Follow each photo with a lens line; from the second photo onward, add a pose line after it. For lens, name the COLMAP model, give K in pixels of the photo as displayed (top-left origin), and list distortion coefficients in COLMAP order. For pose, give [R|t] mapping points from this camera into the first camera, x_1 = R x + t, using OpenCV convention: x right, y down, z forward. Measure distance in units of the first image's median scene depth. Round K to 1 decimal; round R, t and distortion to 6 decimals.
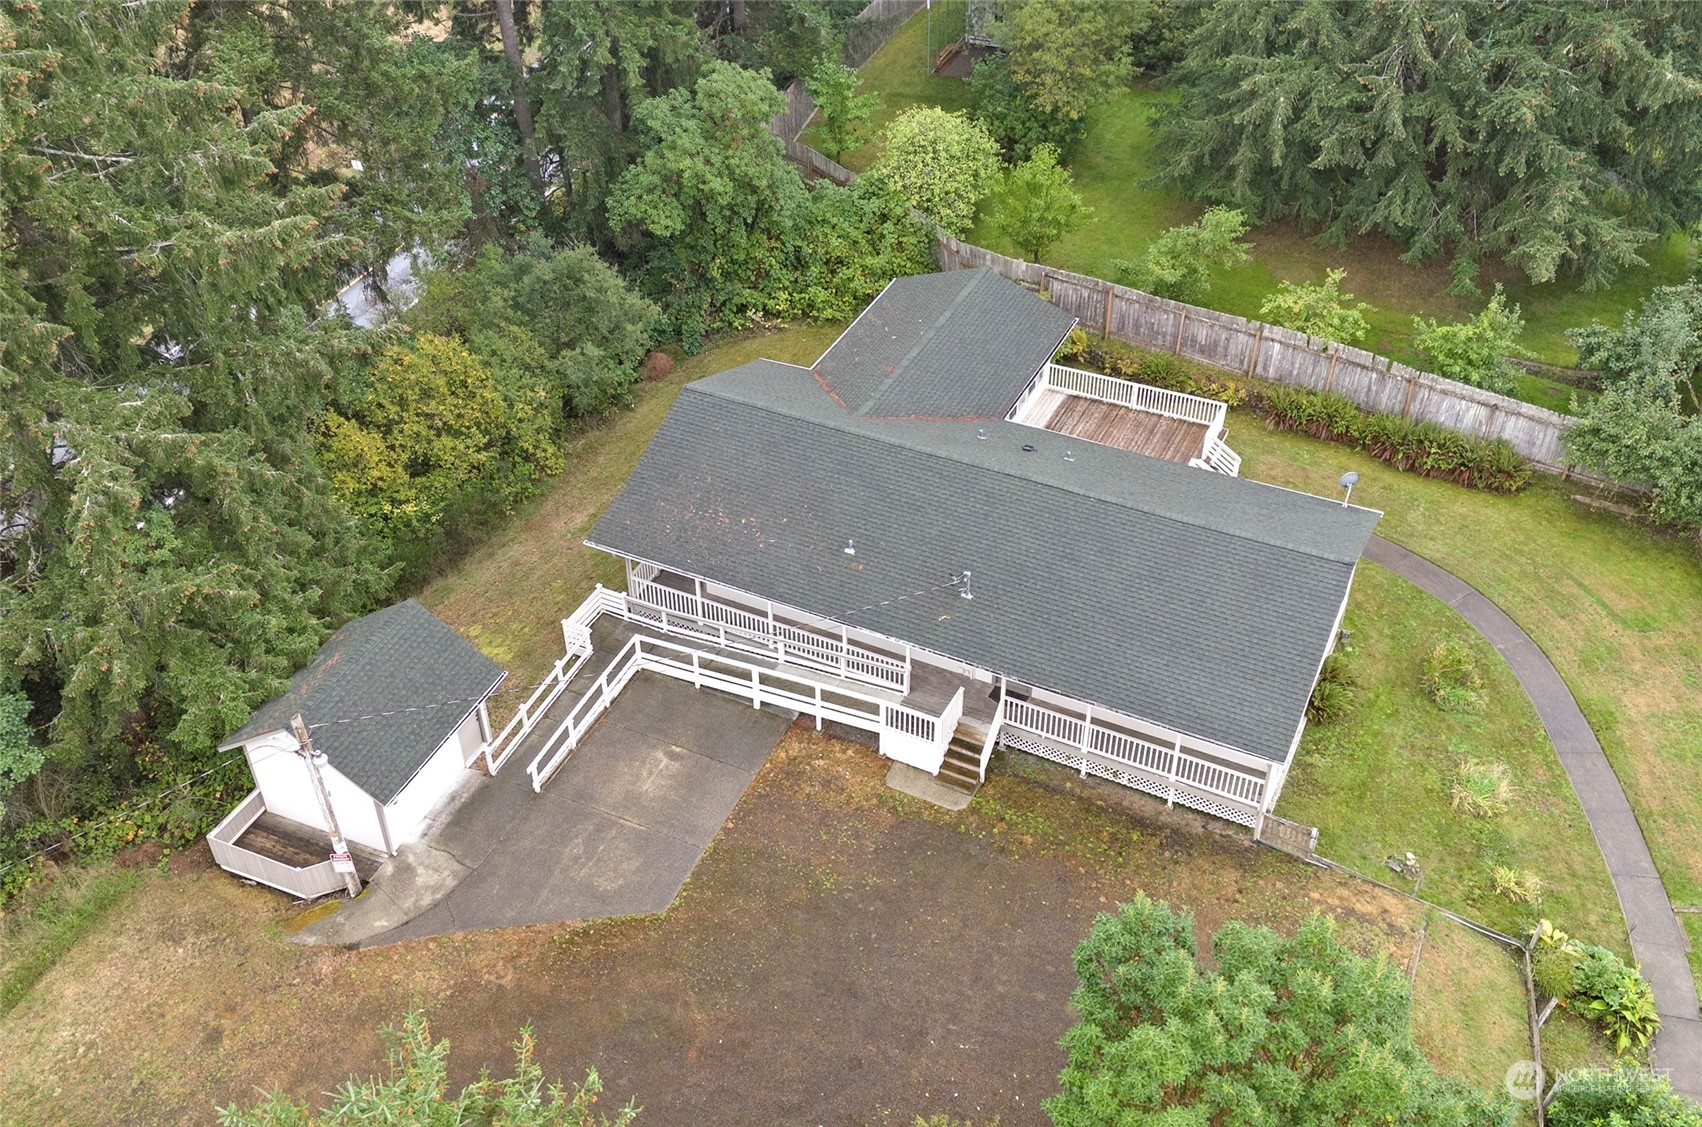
lens RADIAL K [[1421.9, 0, 851.0], [0, 1421.9, 563.5], [0, 0, 1]] dist [0.107488, -0.139472]
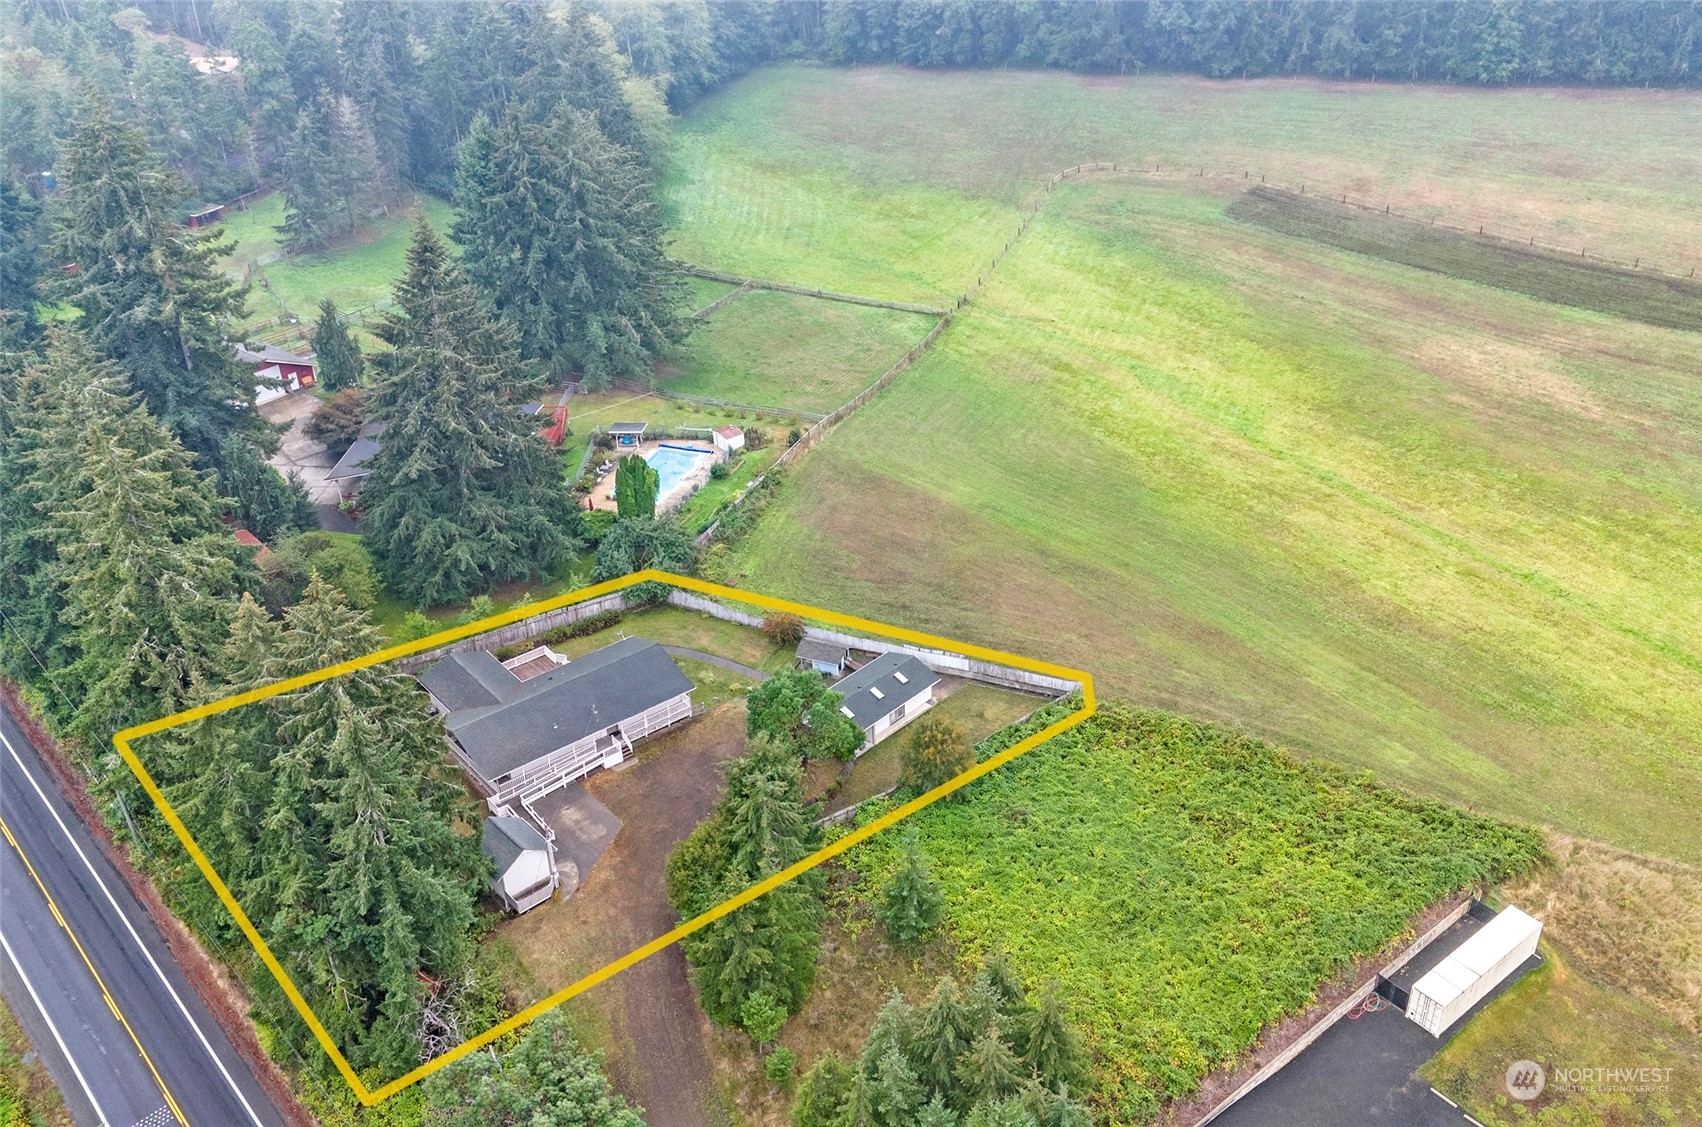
lens RADIAL K [[1421.9, 0, 851.0], [0, 1421.9, 563.5], [0, 0, 1]] dist [0.107488, -0.139472]
pose [[0.397623, -0.441128, 0.804551, -1.979428], [0.589779, 0.794589, 0.144187, -0.339049], [-0.702892, 0.417175, 0.576114, -1.288921]]
